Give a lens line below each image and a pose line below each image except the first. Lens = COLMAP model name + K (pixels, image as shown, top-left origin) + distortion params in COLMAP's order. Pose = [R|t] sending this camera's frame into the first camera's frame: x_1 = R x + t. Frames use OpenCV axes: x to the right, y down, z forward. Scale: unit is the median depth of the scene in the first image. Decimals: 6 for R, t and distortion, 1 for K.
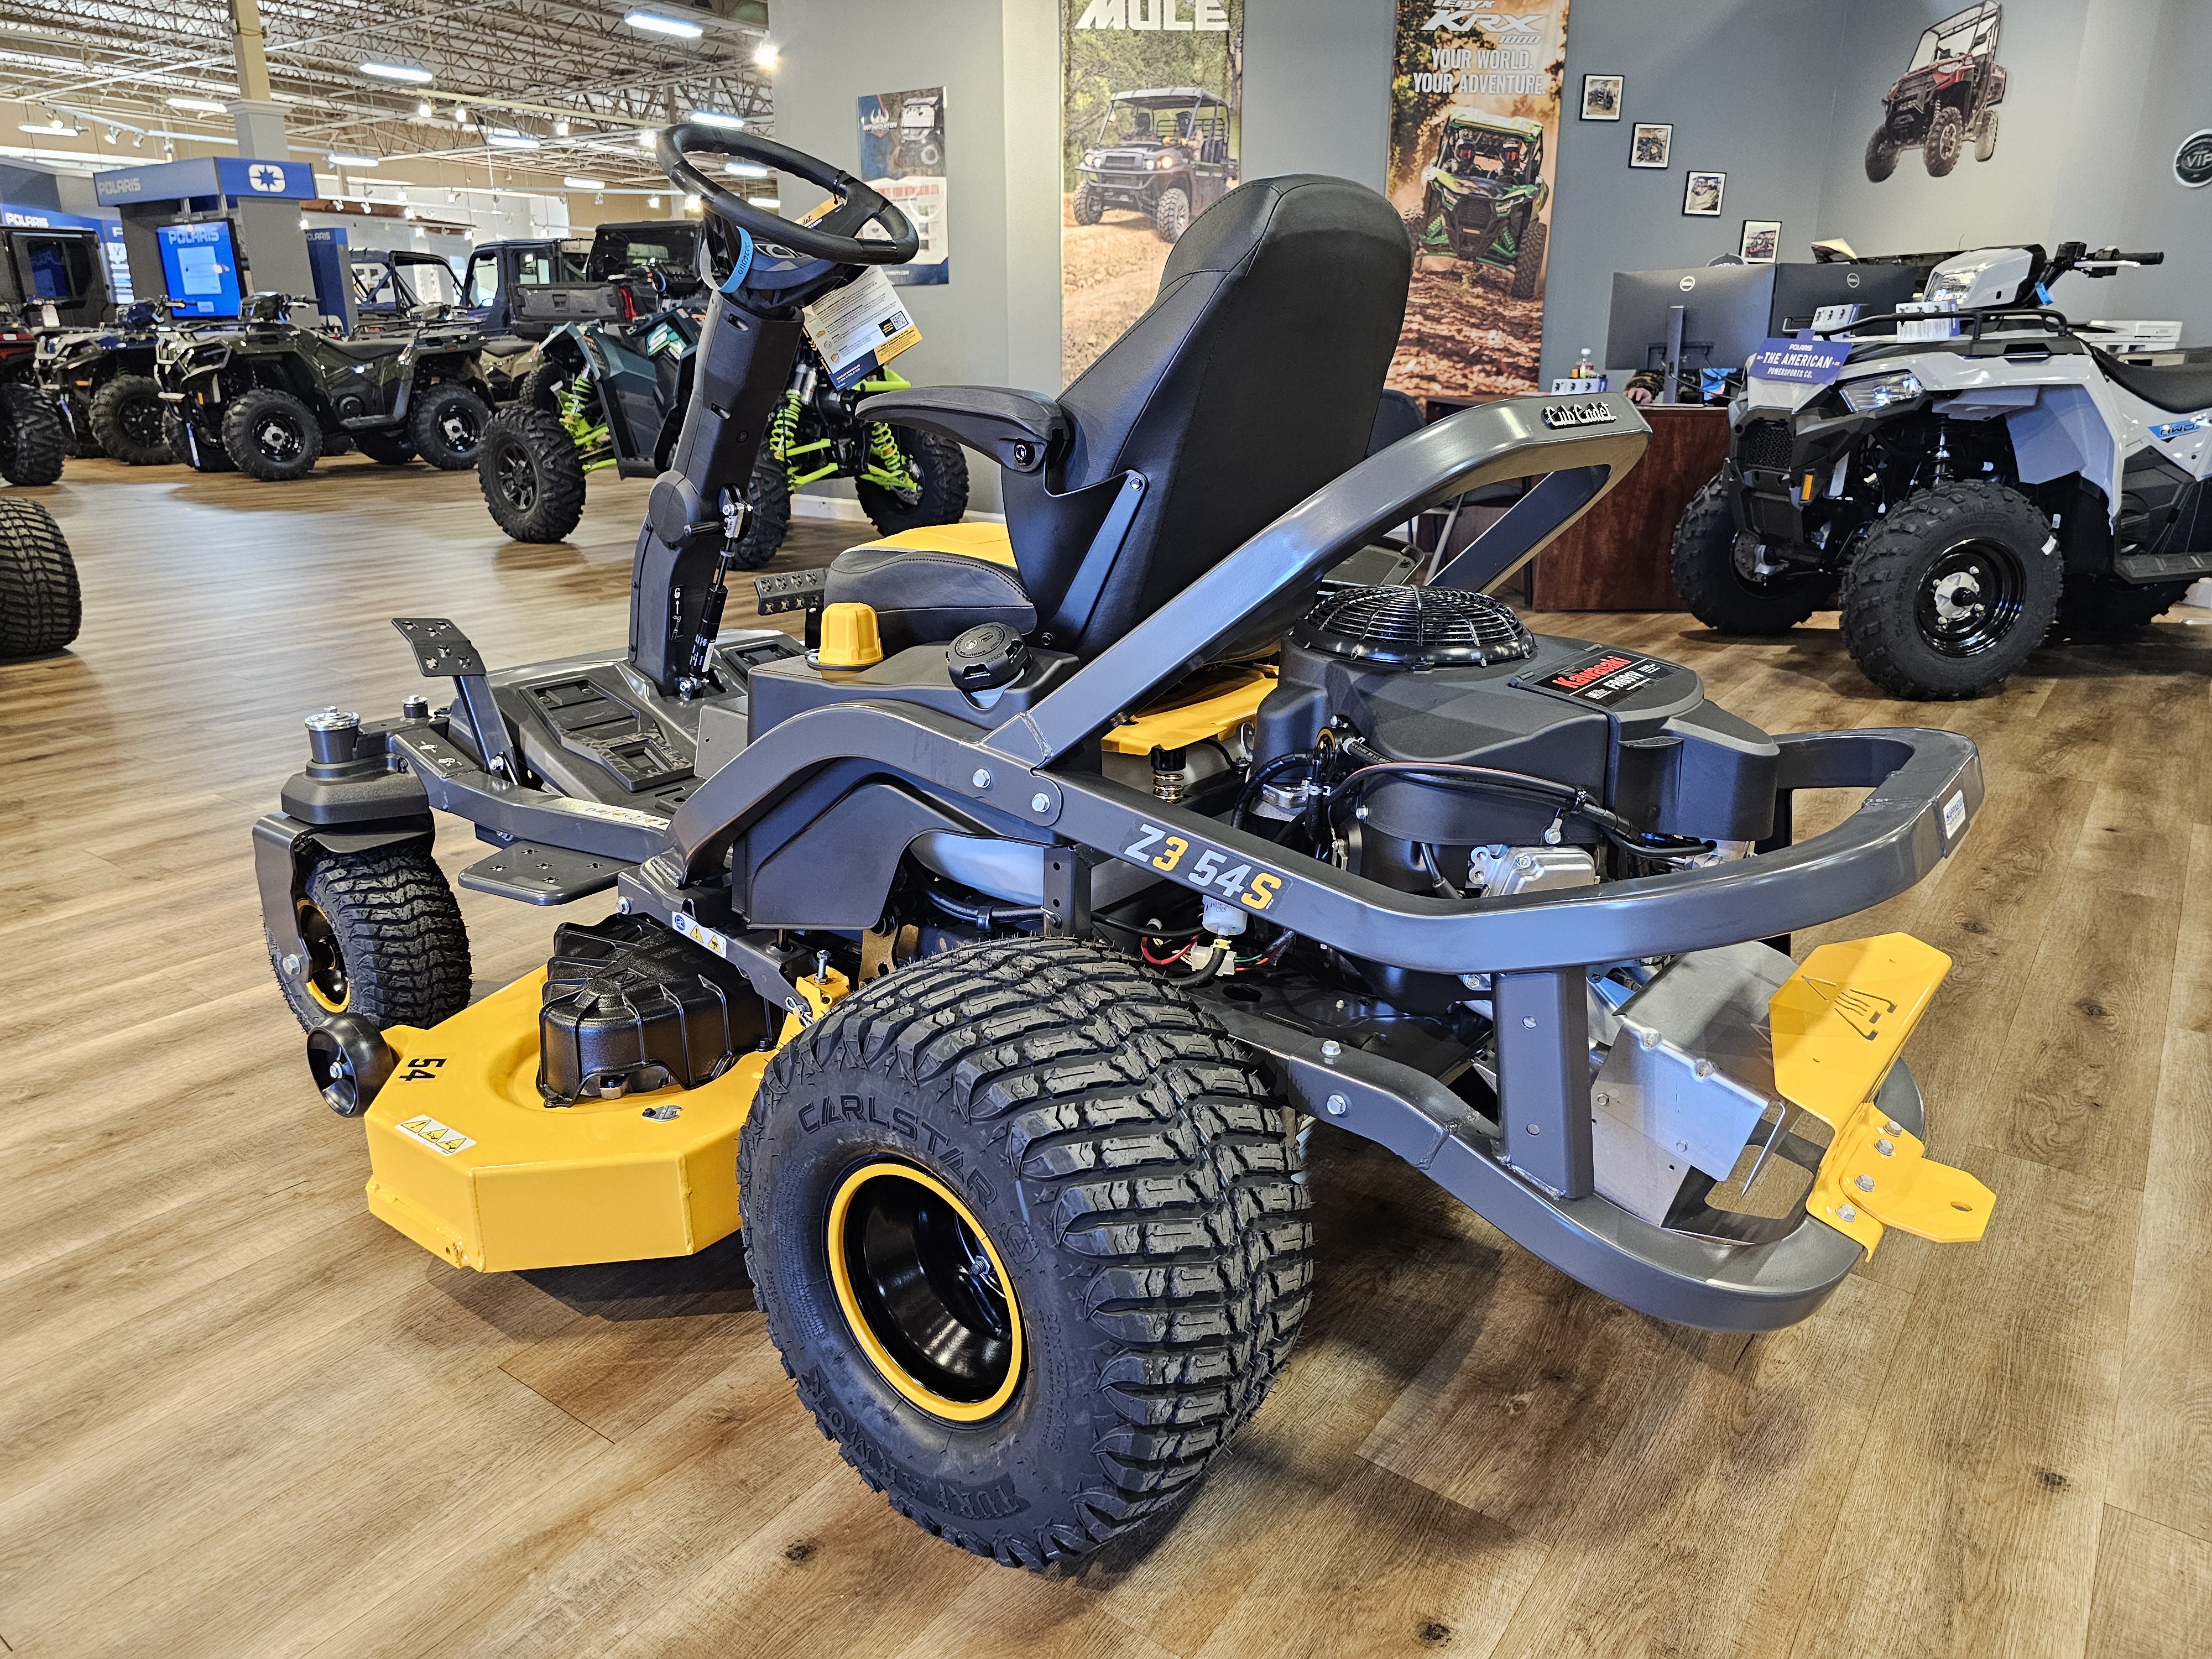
lens RADIAL K [[1499.1, 0, 1106.0], [0, 1499.1, 833.3], [0, 0, 1]] dist [0.038565, -0.036639]
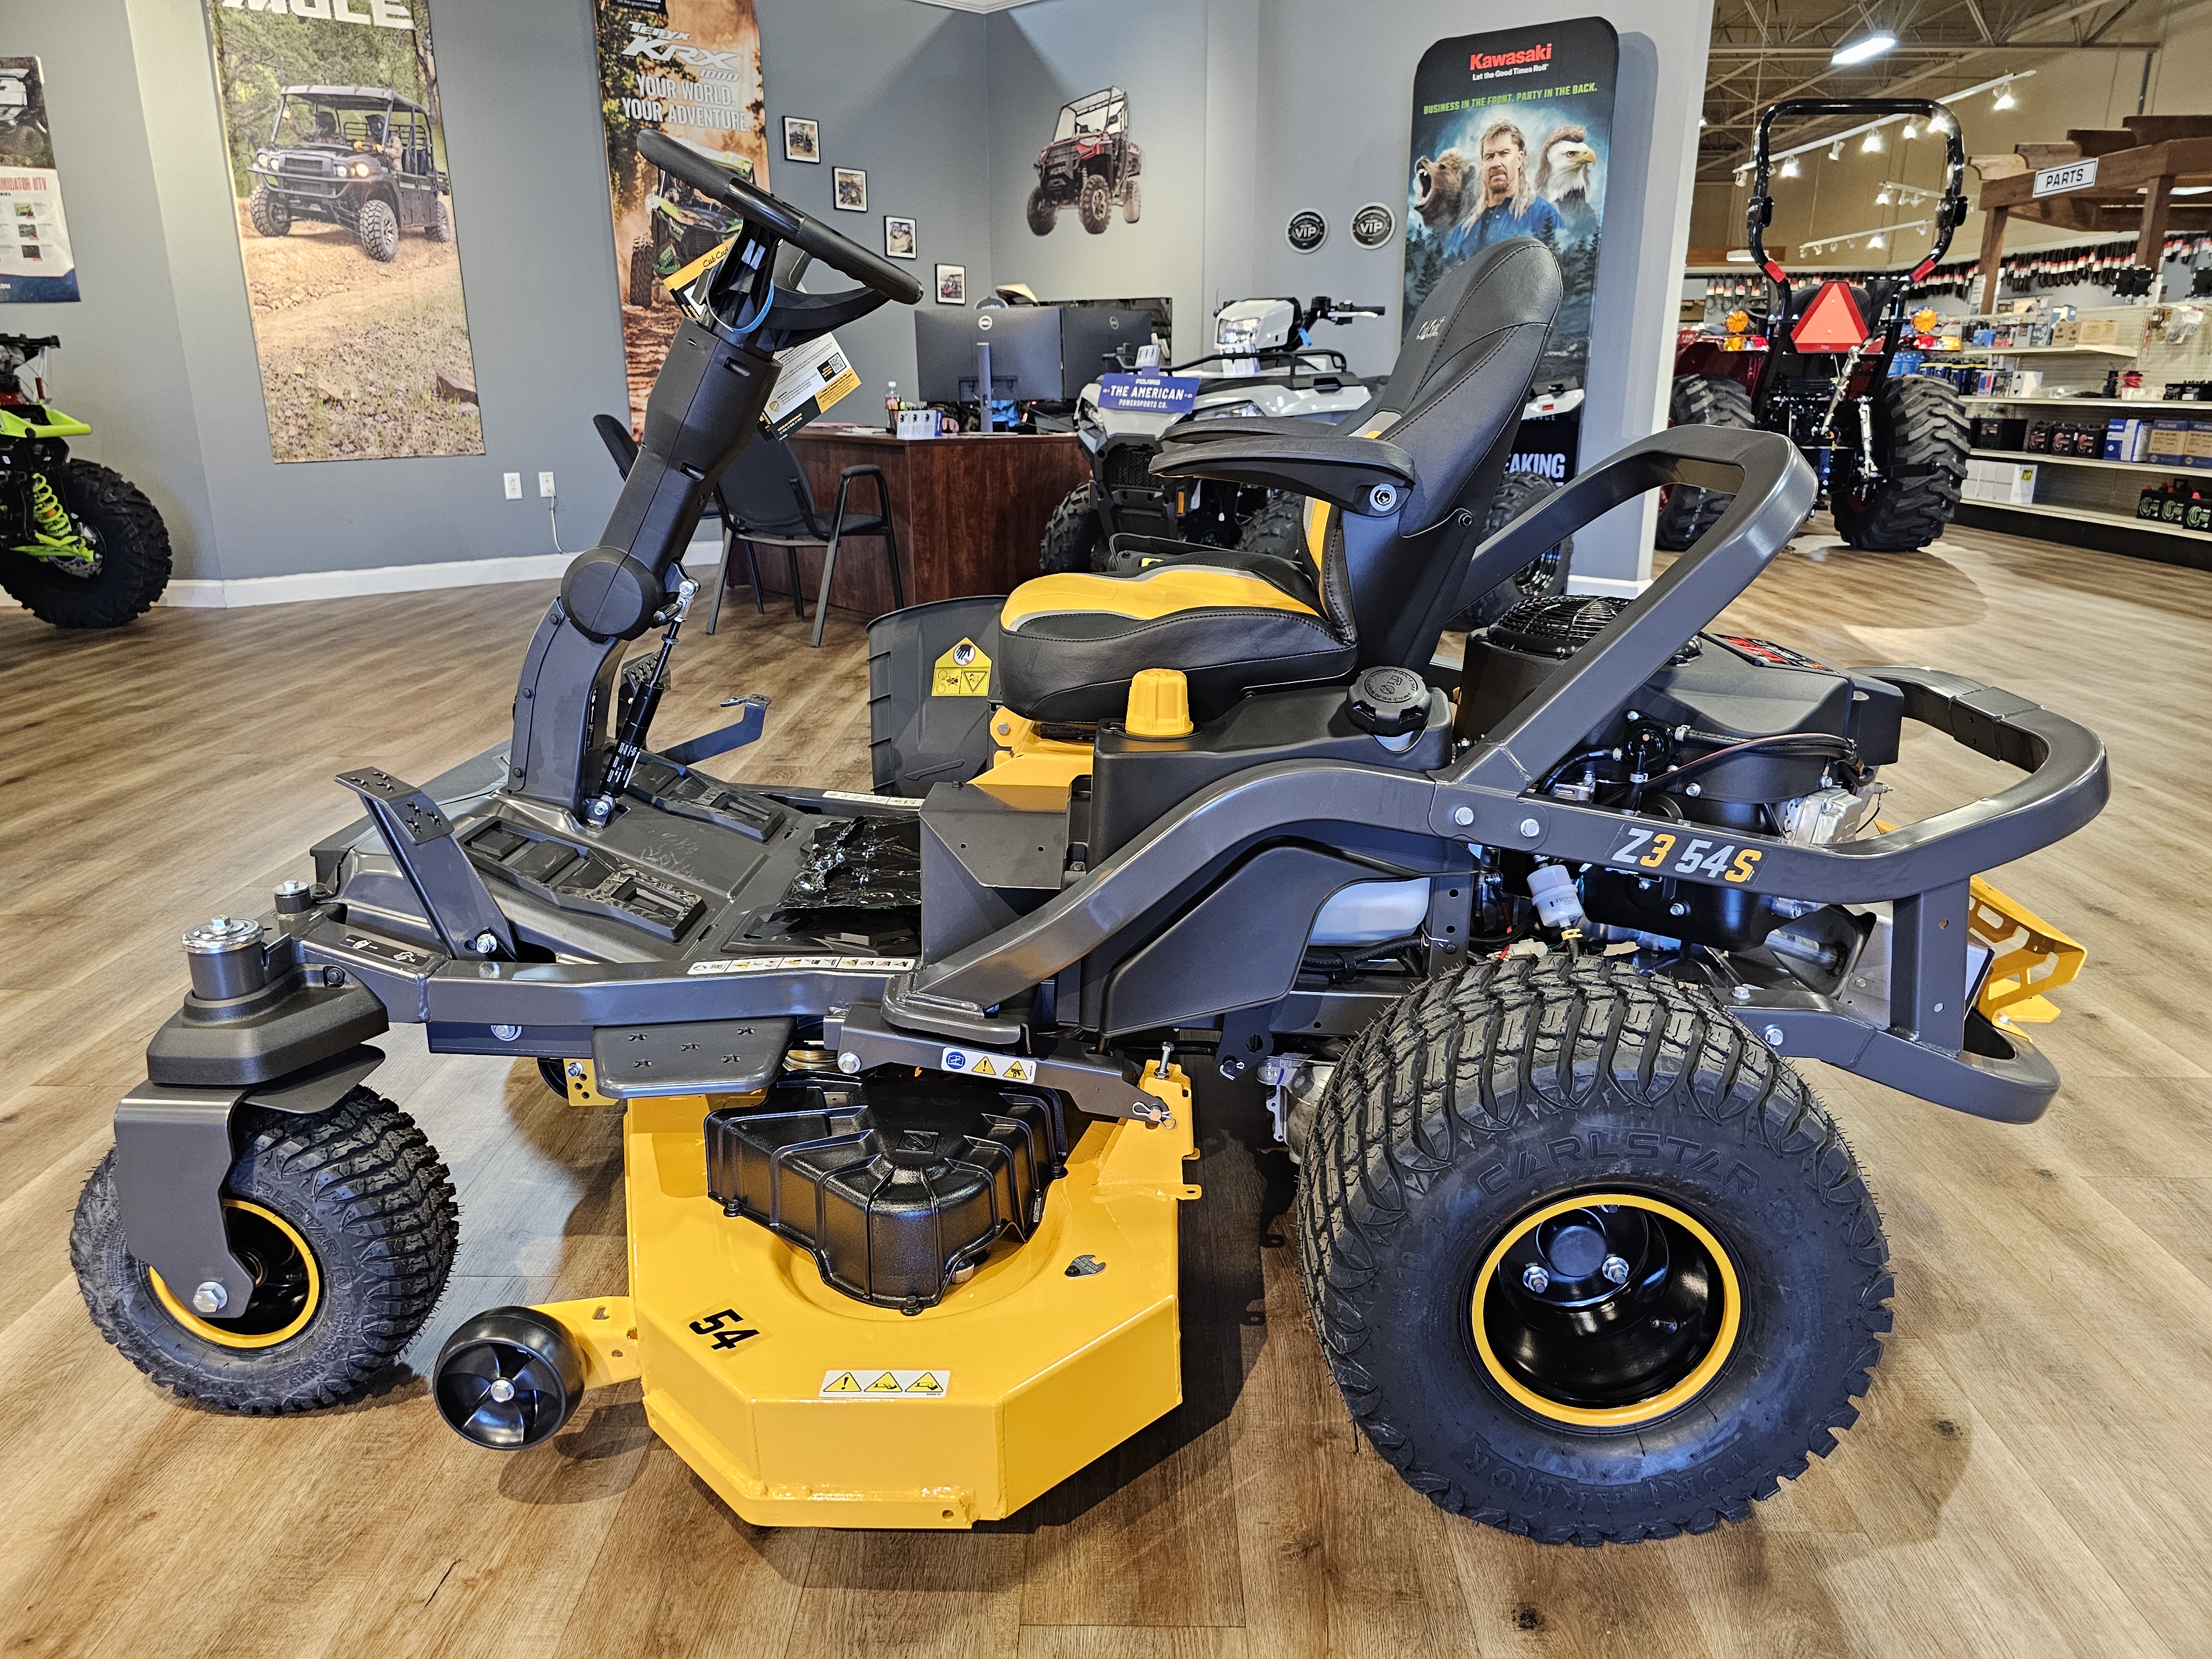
lens RADIAL K [[1510.5, 0, 1106.0], [0, 1510.5, 829.5], [0, 0, 1]] dist [0.036775, -0.039072]
pose [[0.810163, -0.172190, 0.560346, -0.173379], [0.183670, 0.982317, 0.036304, -0.022246], [-0.556688, 0.073507, 0.827463, 0.057650]]
